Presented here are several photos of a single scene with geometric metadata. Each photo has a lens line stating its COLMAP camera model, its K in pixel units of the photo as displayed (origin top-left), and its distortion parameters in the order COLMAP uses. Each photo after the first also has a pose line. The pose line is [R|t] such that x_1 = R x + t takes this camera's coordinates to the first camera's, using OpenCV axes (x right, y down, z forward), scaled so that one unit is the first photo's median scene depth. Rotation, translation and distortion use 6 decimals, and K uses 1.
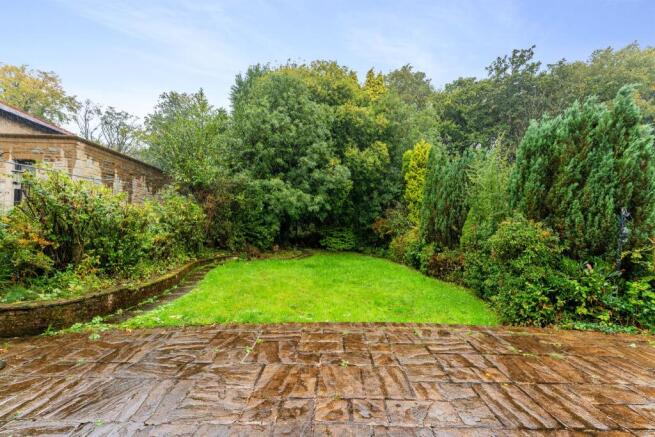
lens RADIAL K [[267.8, 0, 331.5], [0, 267.8, 217.5], [0, 0, 1]] dist [0.010801, 0.000038]
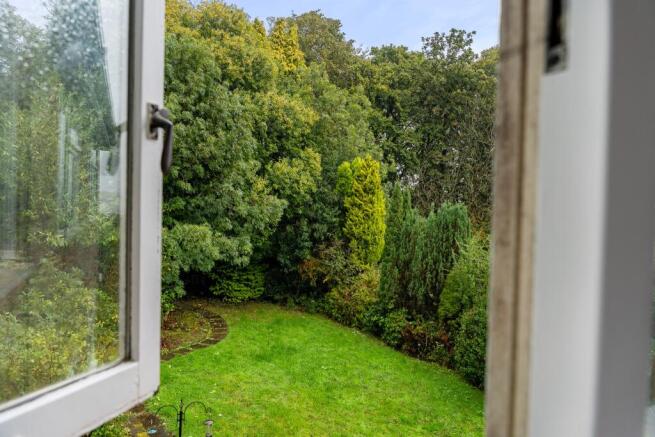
lens RADIAL K [[434.4, 0, 328.7], [0, 434.4, 213.5], [0, 0, 1]] dist [0.054883, -0.001516]
pose [[0.914313, 0.008073, 0.404928, -0.264767], [-0.024472, 0.999076, 0.035337, -0.168612], [-0.404268, -0.042218, 0.913666, -0.087337]]
